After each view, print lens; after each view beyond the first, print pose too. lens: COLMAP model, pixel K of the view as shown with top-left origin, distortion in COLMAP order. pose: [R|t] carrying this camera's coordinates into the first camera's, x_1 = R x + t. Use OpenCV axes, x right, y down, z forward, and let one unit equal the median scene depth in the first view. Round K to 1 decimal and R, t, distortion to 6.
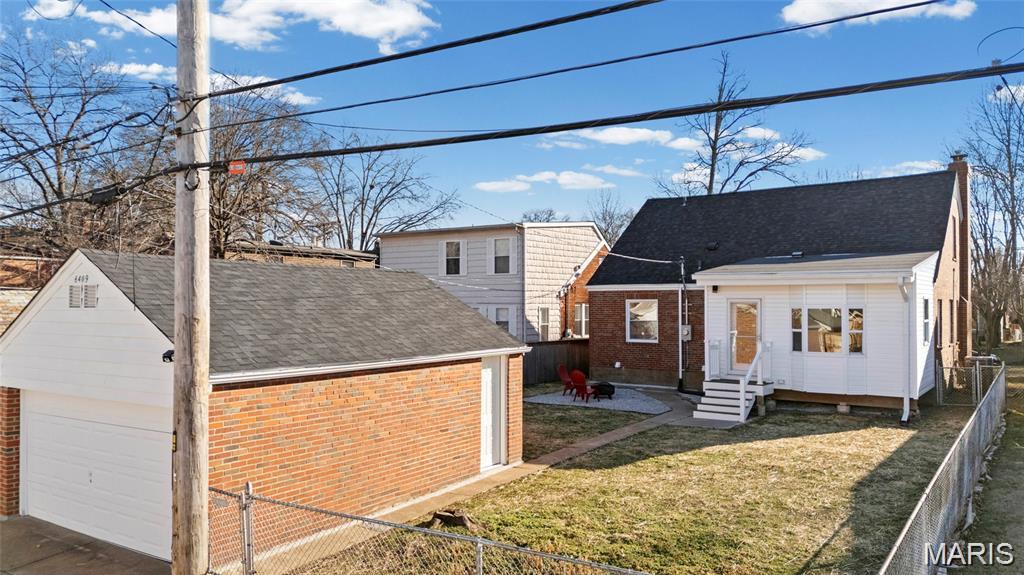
lens RADIAL K [[718.1, 0, 512.0], [0, 718.1, 287.5], [0, 0, 1]] dist [-0.000381, -0.000876]
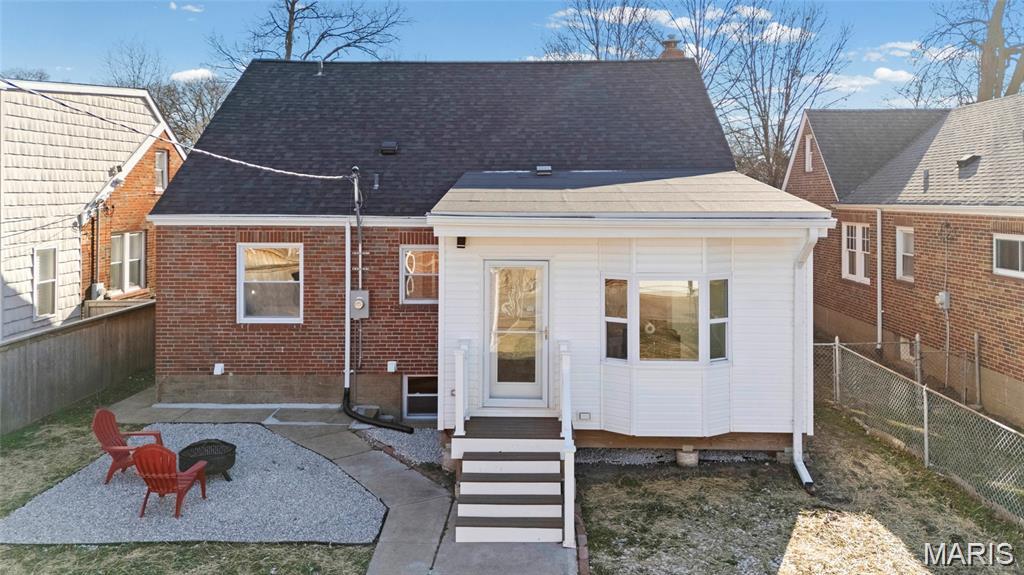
lens RADIAL K [[751.1, 0, 516.4], [0, 751.1, 192.3], [0, 0, 1]] dist [0.035258, -0.003204]
pose [[0.817047, 0.004486, 0.576554, 0.006057], [-0.018052, 0.999679, 0.017803, -0.028798], [-0.576289, -0.024954, 0.816865, 0.373288]]
